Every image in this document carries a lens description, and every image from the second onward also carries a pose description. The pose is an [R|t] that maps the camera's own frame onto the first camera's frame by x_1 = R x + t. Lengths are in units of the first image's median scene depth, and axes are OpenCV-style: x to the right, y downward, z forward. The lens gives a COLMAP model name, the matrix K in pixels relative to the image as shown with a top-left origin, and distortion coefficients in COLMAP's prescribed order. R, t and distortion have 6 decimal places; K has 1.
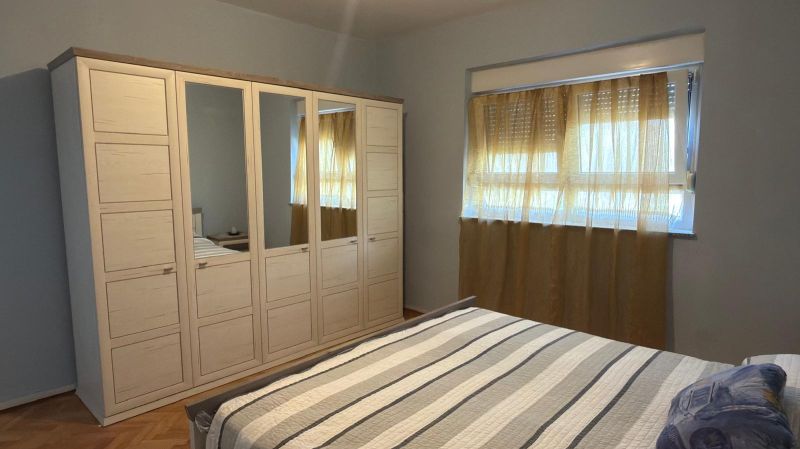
lens RADIAL K [[466.2, 0, 400.0], [0, 466.2, 224.5], [0, 0, 1]] dist [-0.000658, -0.000604]
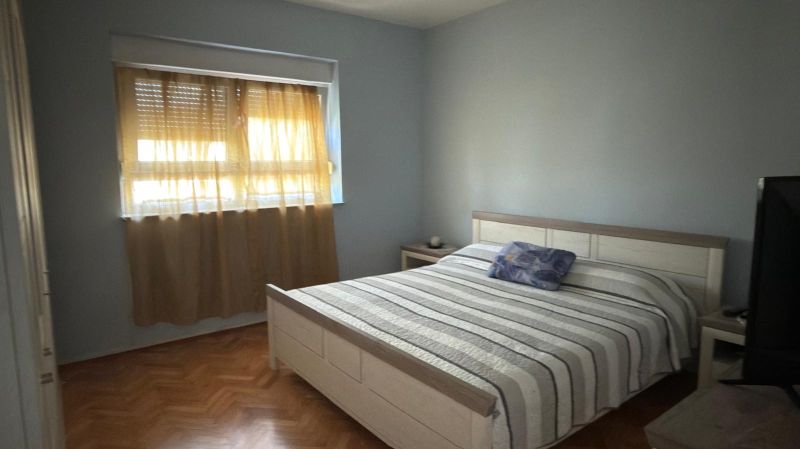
lens RADIAL K [[466.2, 0, 400.0], [0, 466.2, 224.5], [0, 0, 1]] dist [-0.000658, -0.000604]
pose [[0.155069, -0.137295, 0.978317, -0.667059], [0.104134, 0.987050, 0.122015, -0.062397], [-0.982400, 0.082956, 0.167358, 0.495074]]
